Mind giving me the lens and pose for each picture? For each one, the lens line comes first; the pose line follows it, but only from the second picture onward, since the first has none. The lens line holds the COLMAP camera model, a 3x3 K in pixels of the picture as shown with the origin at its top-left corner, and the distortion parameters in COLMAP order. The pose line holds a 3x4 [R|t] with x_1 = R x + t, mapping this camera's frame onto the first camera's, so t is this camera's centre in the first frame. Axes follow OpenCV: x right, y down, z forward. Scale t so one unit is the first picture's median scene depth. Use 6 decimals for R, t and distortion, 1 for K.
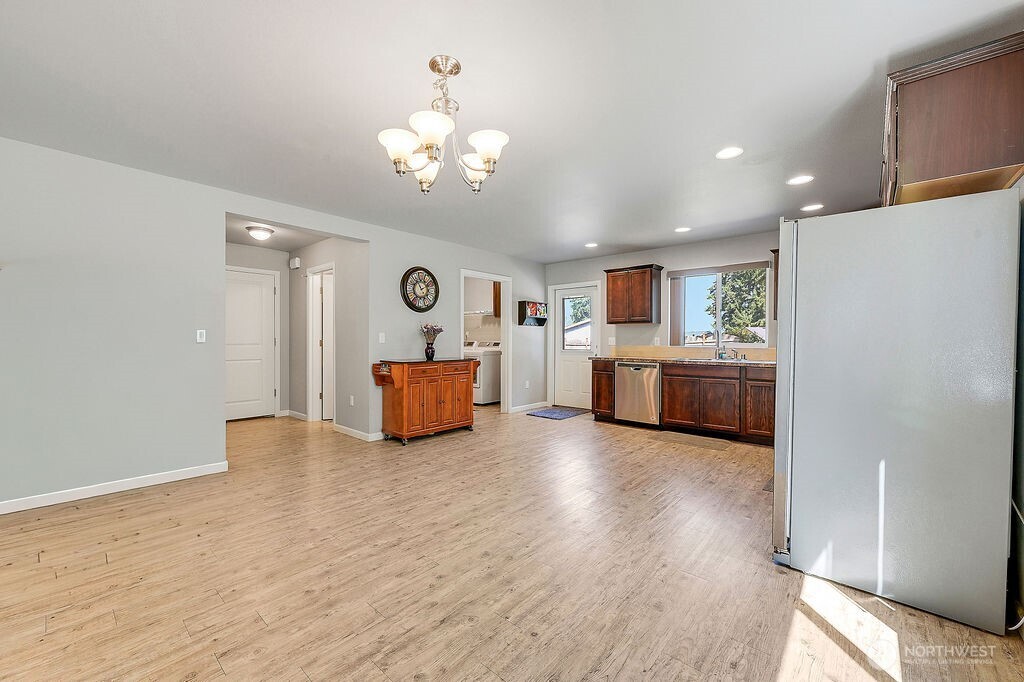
lens RADIAL K [[407.9, 0, 520.3], [0, 407.9, 341.6], [0, 0, 1]] dist [-0.001308, 0.001722]
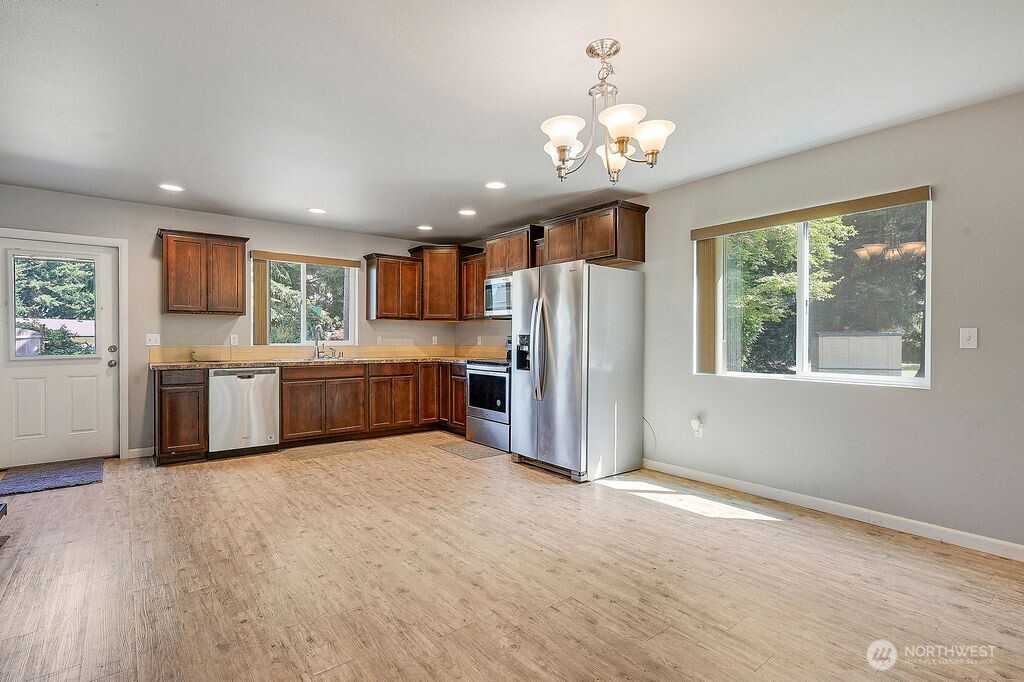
lens RADIAL K [[482.0, 0, 505.6], [0, 482.0, 341.2], [0, 0, 1]] dist [0.005349, 0.001628]
pose [[0.198202, -0.009678, 0.980113, -0.555852], [0.001268, 0.999953, 0.009617, -0.006724], [-0.980160, -0.000663, 0.198205, 0.417759]]
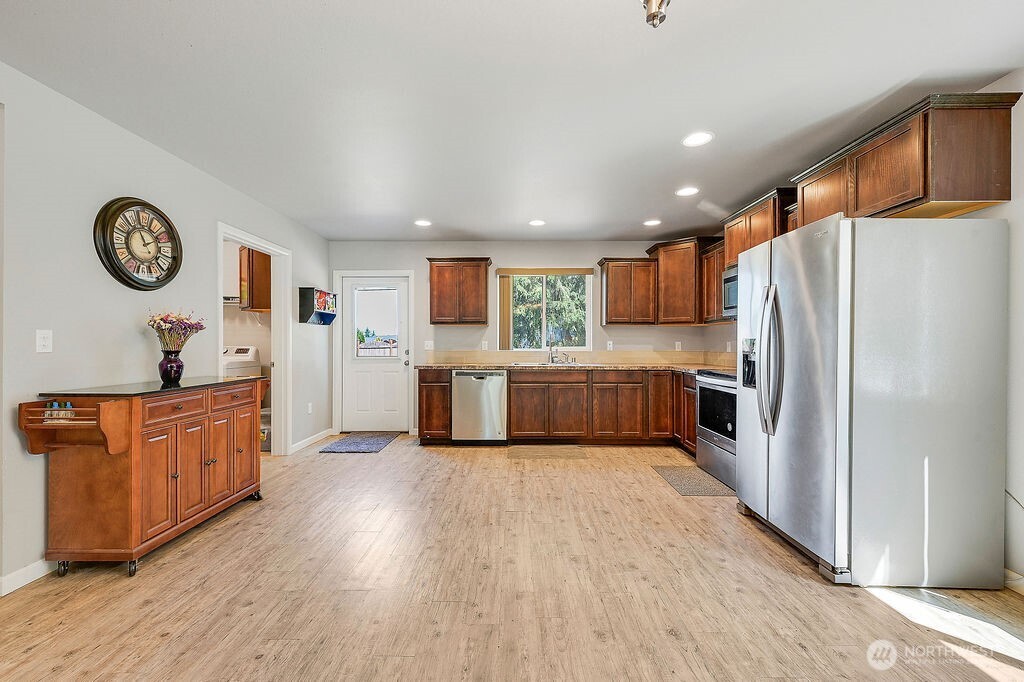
lens RADIAL K [[407.9, 0, 516.5], [0, 407.9, 343.3], [0, 0, 1]] dist [-0.001308, 0.001722]
pose [[0.761335, -0.002382, 0.648354, -0.240270], [0.004217, 0.999990, -0.001279, -0.004227], [-0.648345, 0.003708, 0.761338, 0.347262]]
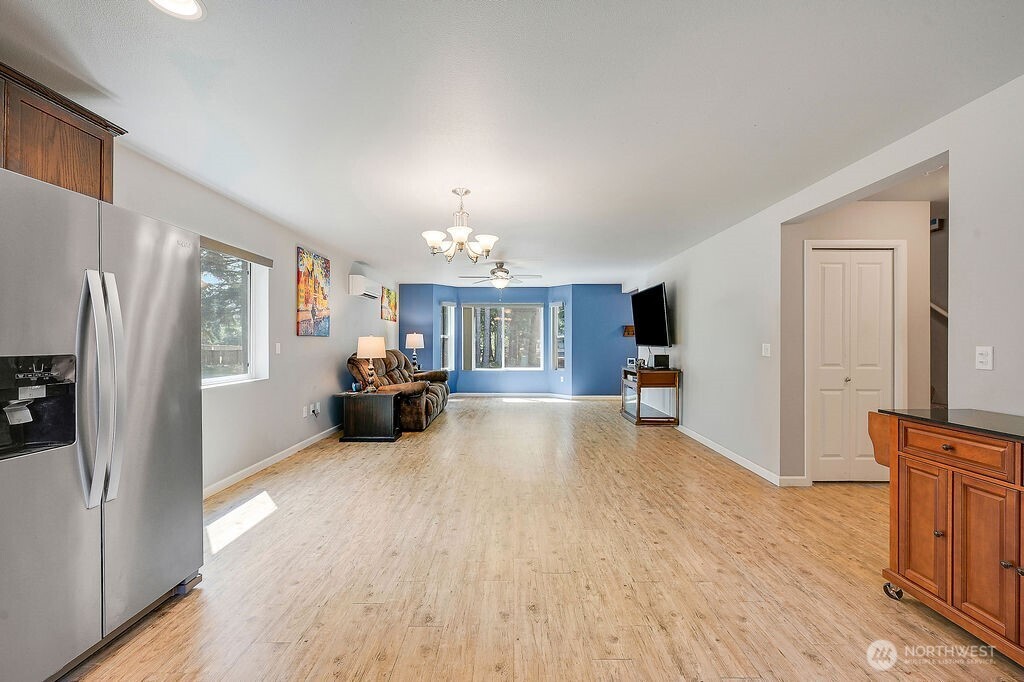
lens RADIAL K [[407.9, 0, 511.5], [0, 407.9, 342.2], [0, 0, 1]] dist [-0.001308, 0.001722]
pose [[-0.765464, -0.004613, -0.643462, 0.311638], [-0.006959, 0.999975, 0.001110, -0.022647], [0.643441, 0.005327, -0.765477, 1.018726]]
